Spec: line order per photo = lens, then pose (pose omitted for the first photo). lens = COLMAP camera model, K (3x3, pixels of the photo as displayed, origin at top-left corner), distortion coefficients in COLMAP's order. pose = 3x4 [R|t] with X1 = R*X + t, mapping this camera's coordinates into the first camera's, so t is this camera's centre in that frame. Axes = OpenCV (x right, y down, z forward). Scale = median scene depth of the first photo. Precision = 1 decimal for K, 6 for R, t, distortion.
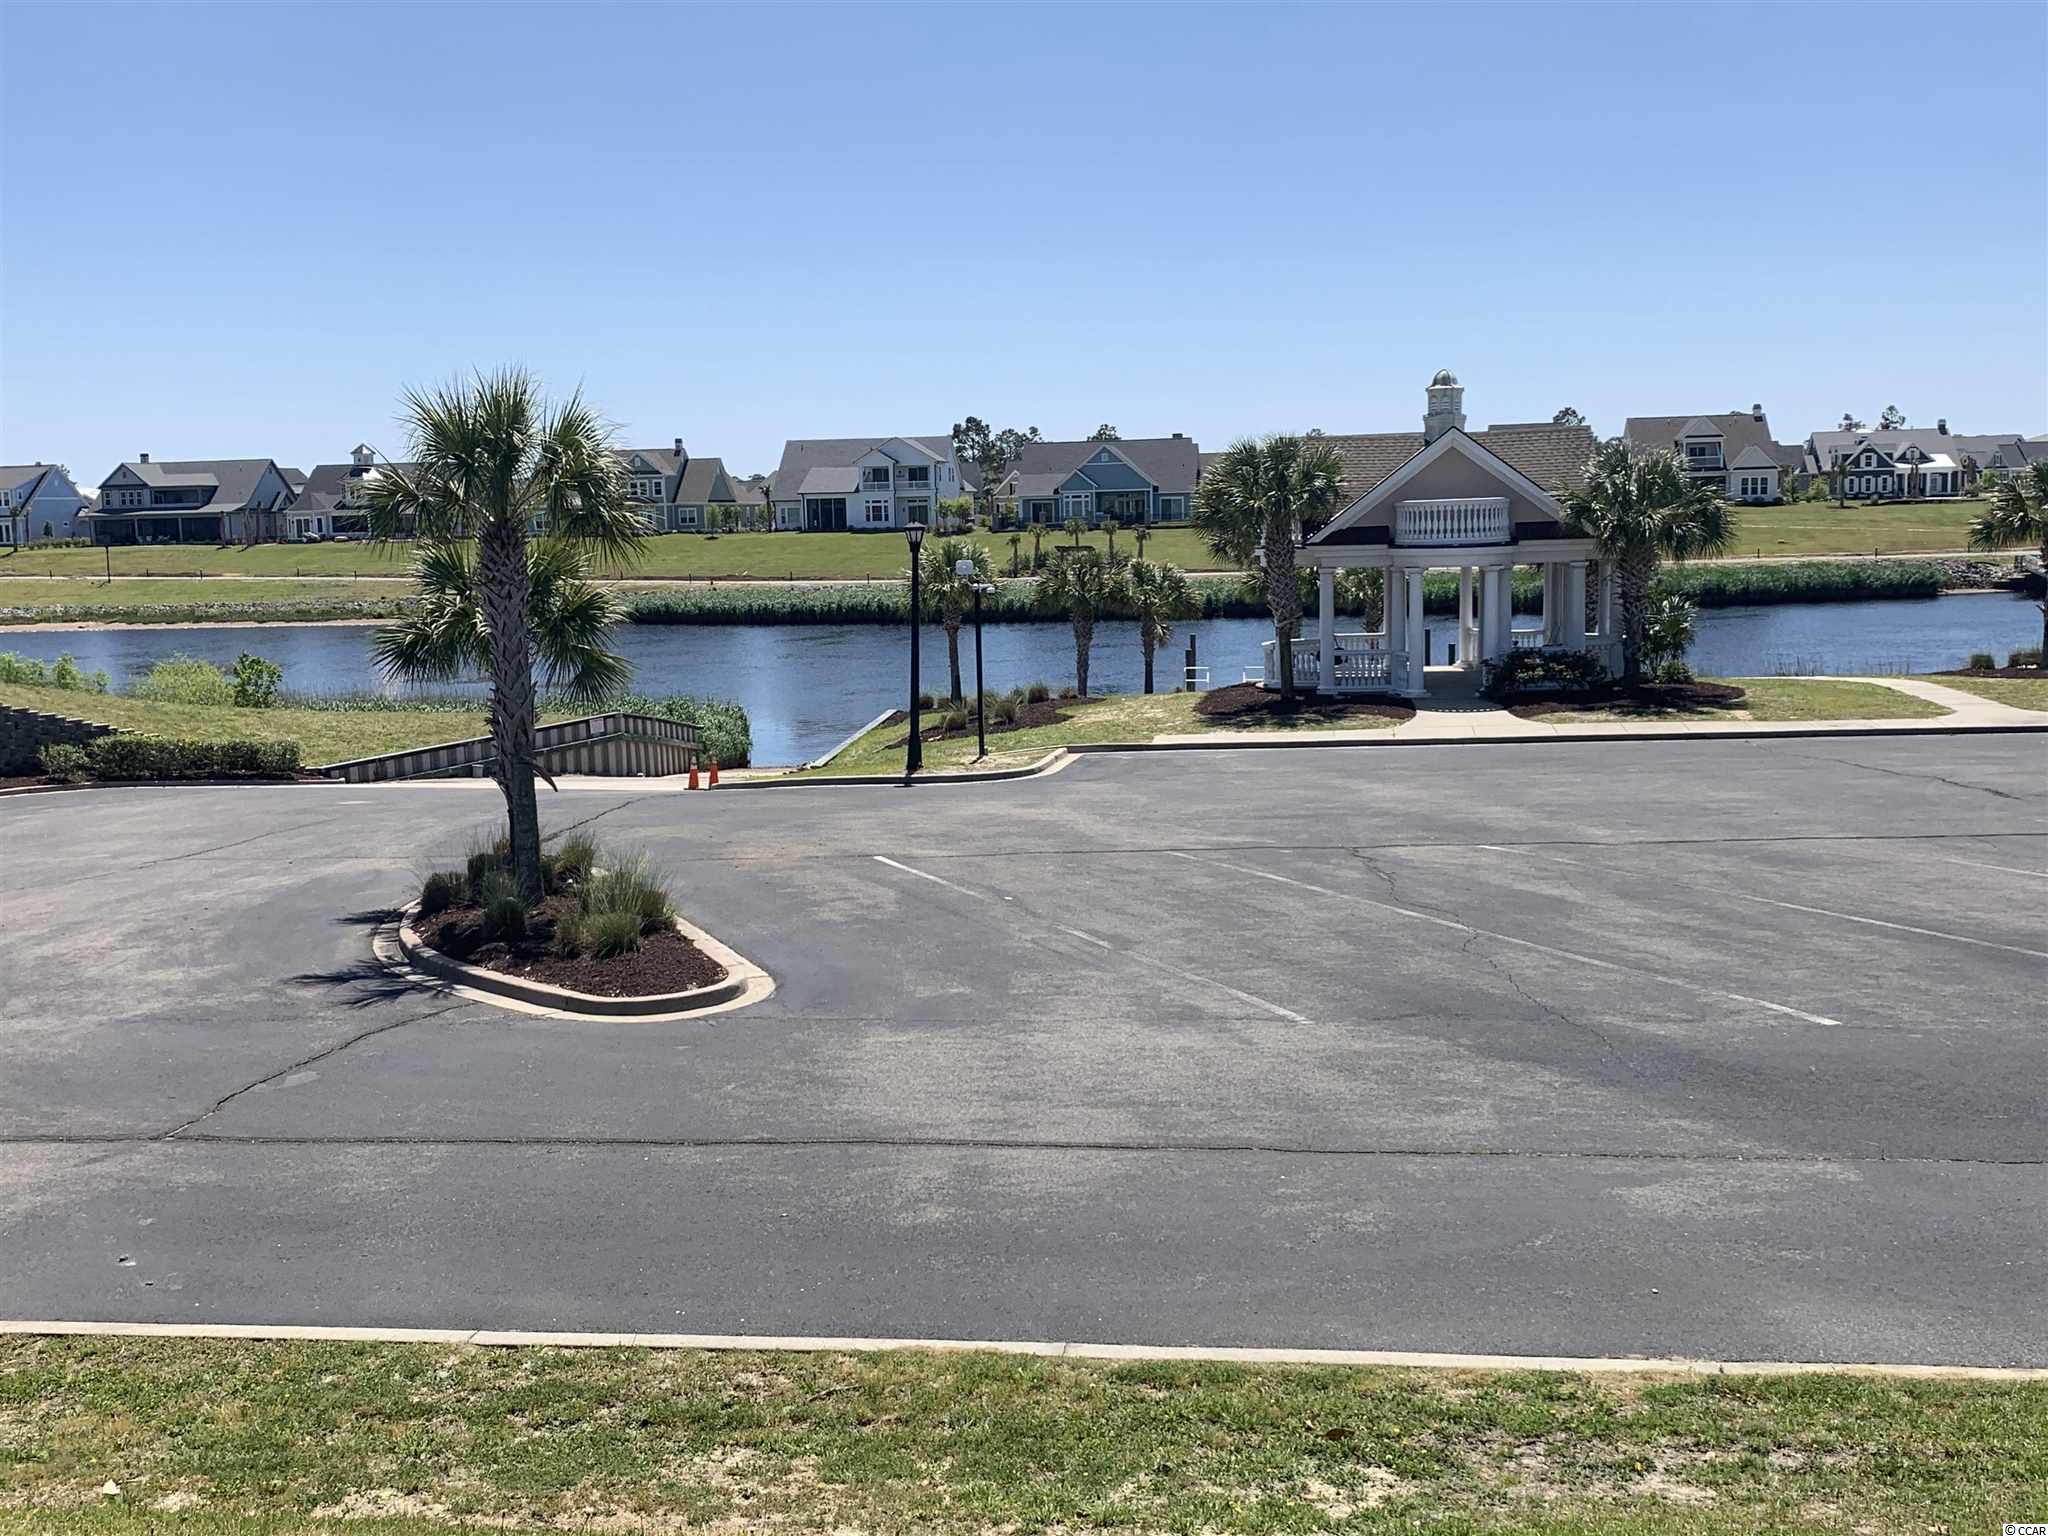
lens RADIAL K [[2009.3, 0, 1018.0], [0, 2009.3, 759.6], [0, 0, 1]] dist [0.152612, -0.389148]
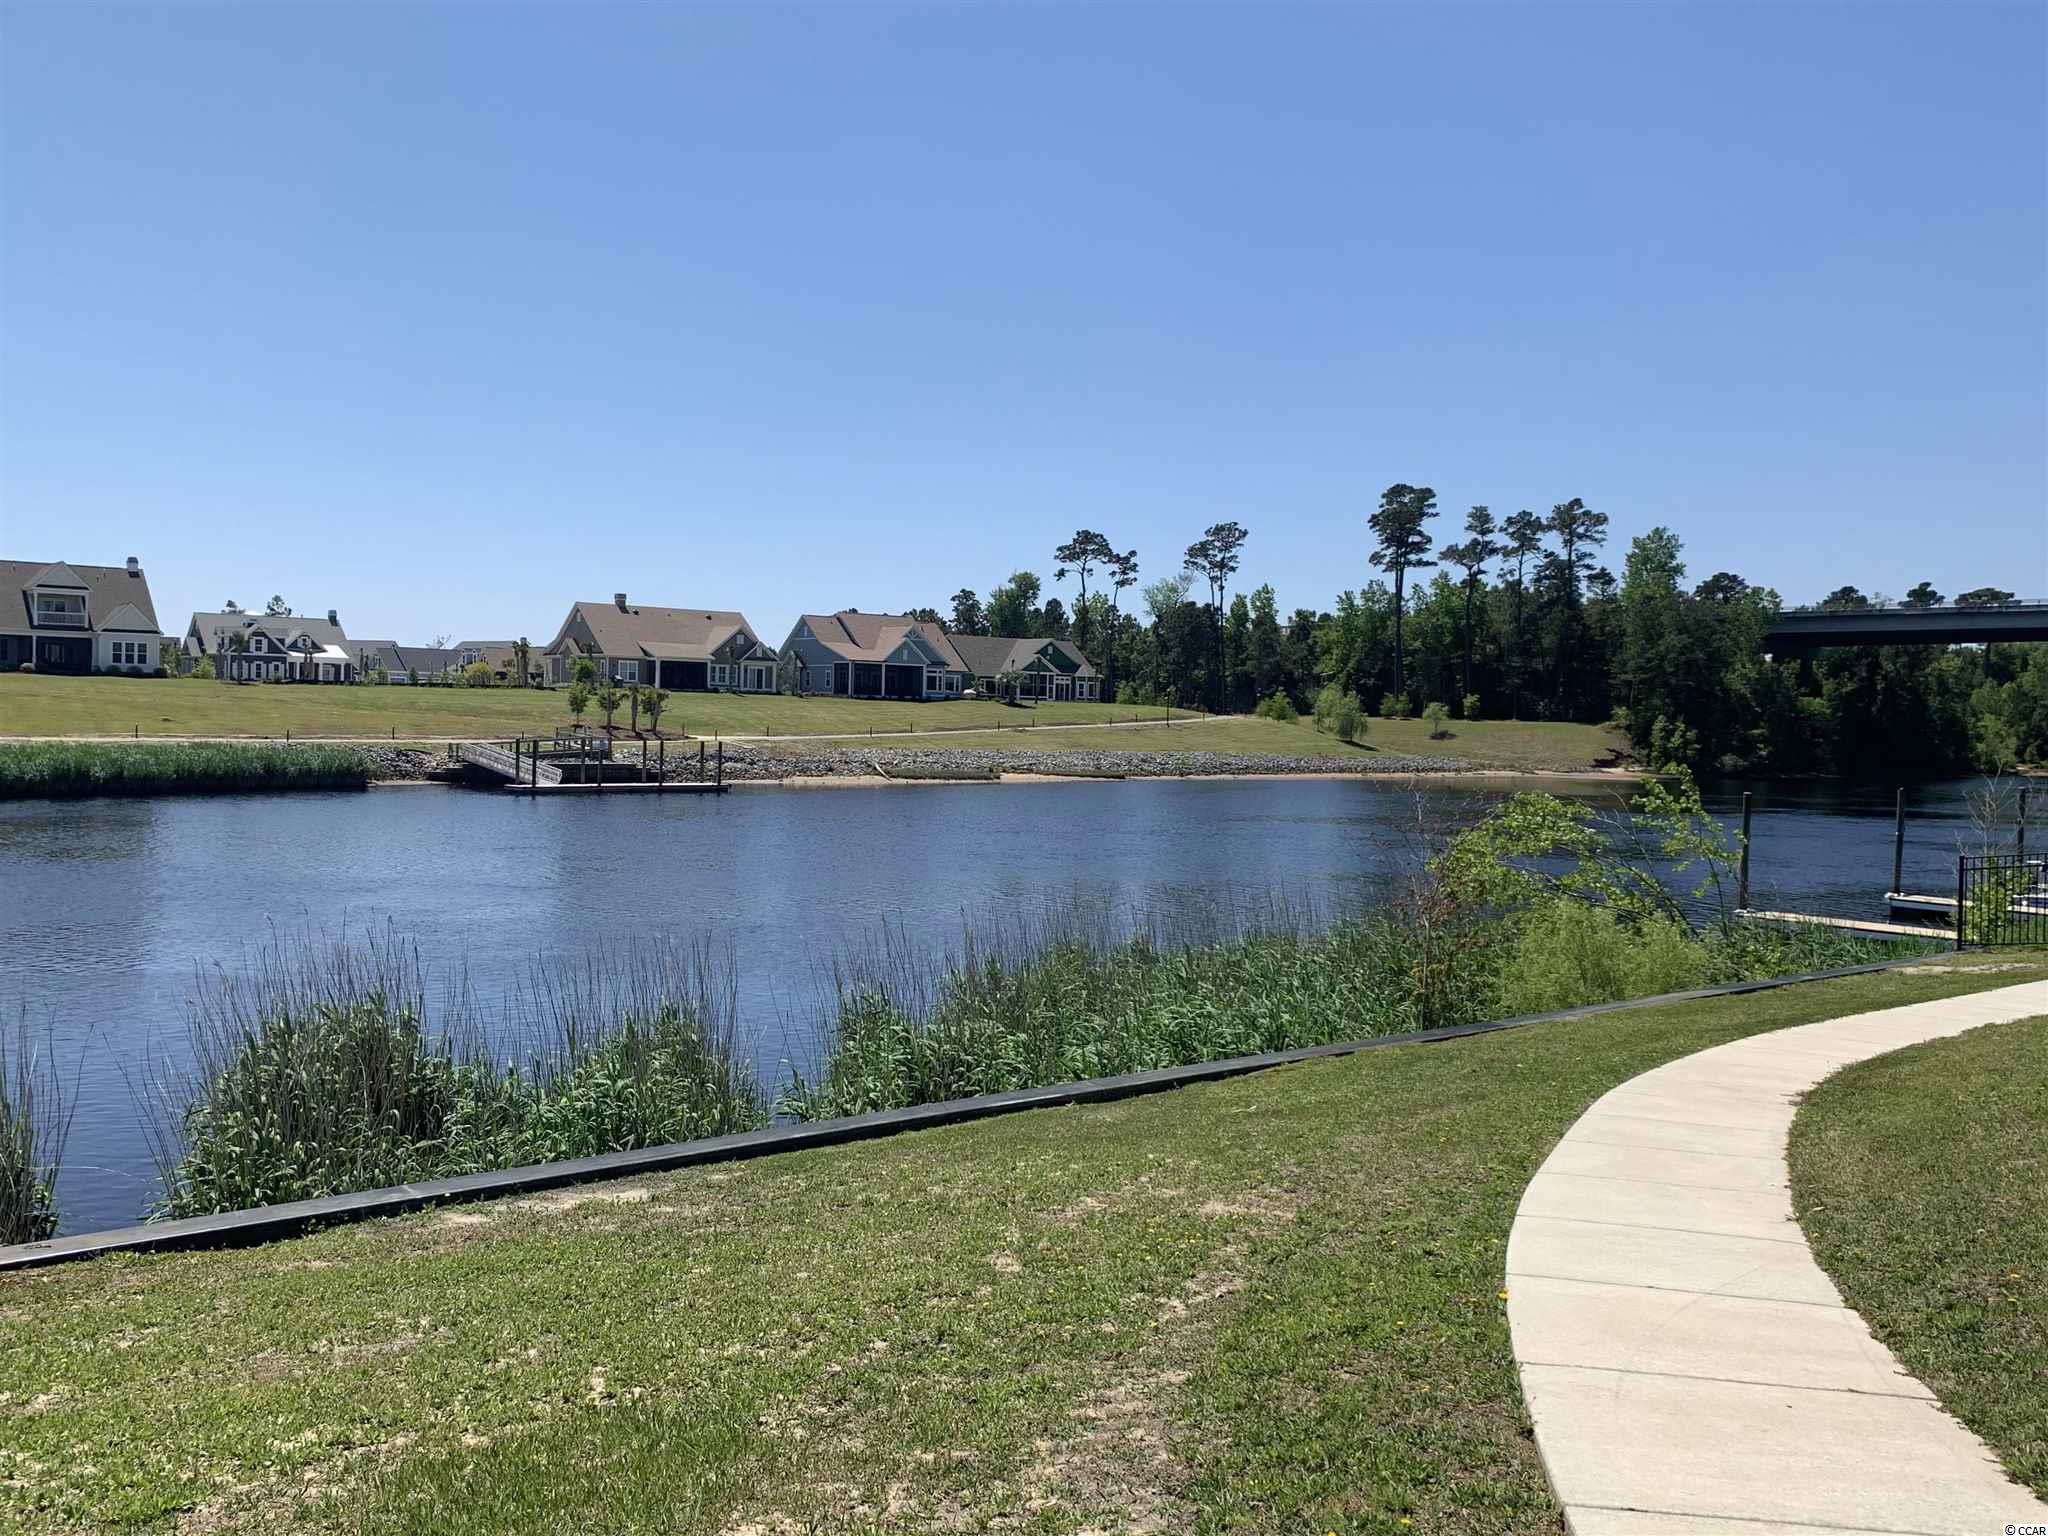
lens RADIAL K [[1685.8, 0, 1020.2], [0, 1685.8, 756.9], [0, 0, 1]] dist [0.123065, -0.285979]
pose [[0.677014, 0.025929, 0.735513, 0.436497], [0.050232, 0.995421, -0.081328, -0.083665], [-0.734254, 0.092007, 0.672611, 1.216463]]
